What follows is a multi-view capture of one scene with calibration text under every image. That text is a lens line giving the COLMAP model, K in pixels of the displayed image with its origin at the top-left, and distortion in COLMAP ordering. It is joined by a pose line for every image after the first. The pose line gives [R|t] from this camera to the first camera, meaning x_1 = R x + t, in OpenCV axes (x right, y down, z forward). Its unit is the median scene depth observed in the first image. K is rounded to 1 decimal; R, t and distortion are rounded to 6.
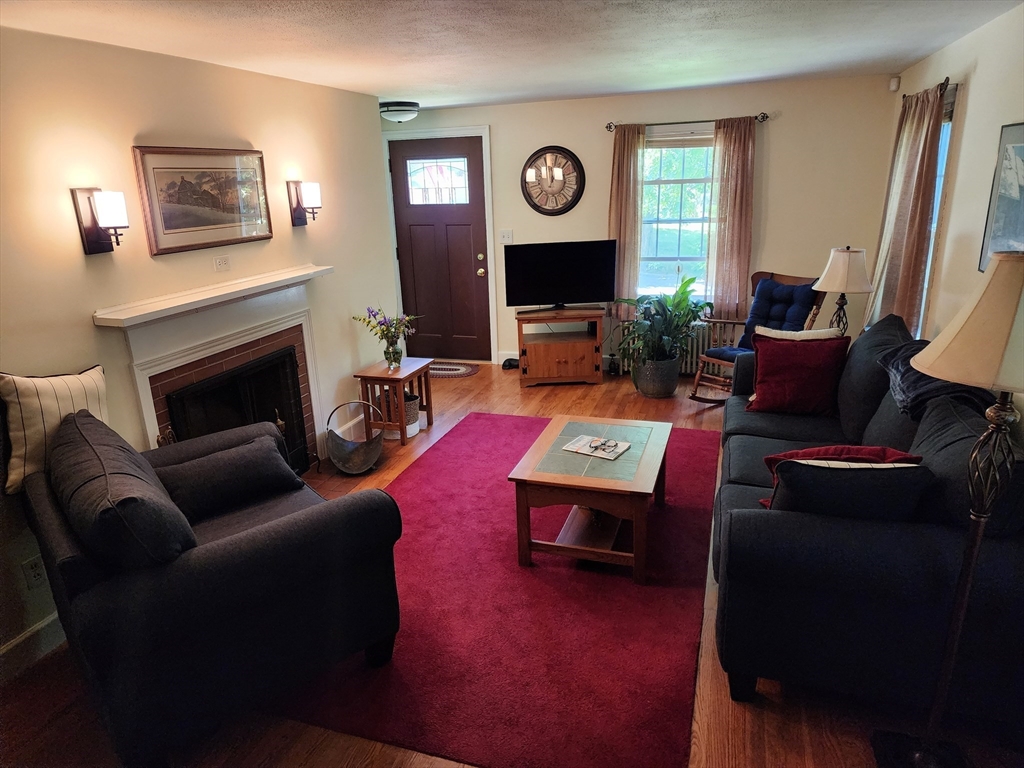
lens RADIAL K [[667.5, 0, 512.0], [0, 667.5, 384.0], [0, 0, 1]] dist [0.085793, -0.089387]
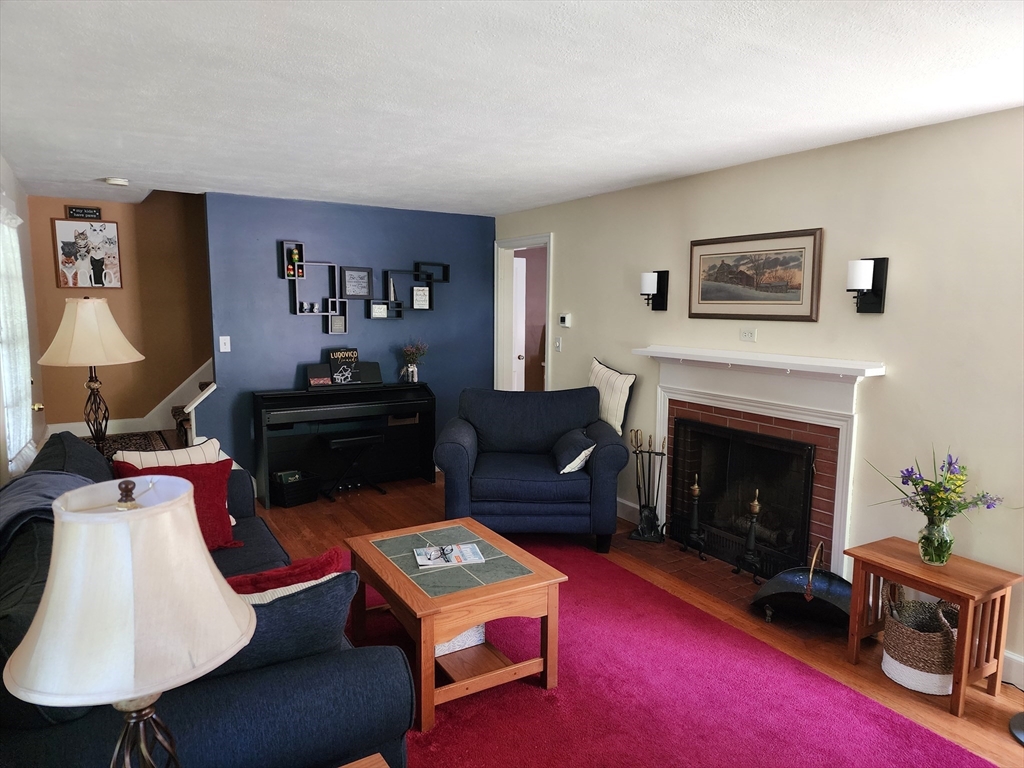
lens RADIAL K [[667.5, 0, 512.0], [0, 667.5, 384.0], [0, 0, 1]] dist [0.085793, -0.089387]
pose [[-0.655803, 0.118031, -0.745648, 0.687142], [-0.214811, 0.917699, 0.334193, -0.412174], [0.723726, 0.379338, -0.576475, 1.465984]]
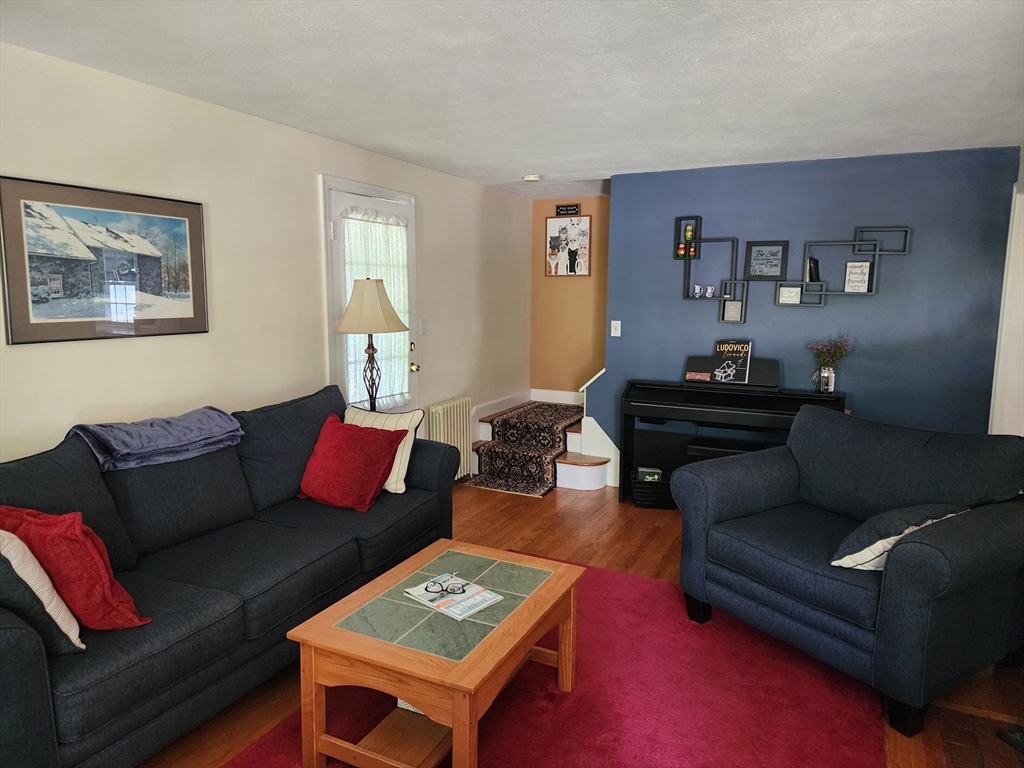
lens RADIAL K [[667.5, 0, 512.0], [0, 667.5, 384.0], [0, 0, 1]] dist [0.085793, -0.089387]
pose [[-0.990942, 0.006545, 0.134133, -0.025586], [0.063643, 0.902410, 0.426153, -0.386757], [-0.118254, 0.430829, -0.894652, 1.506245]]
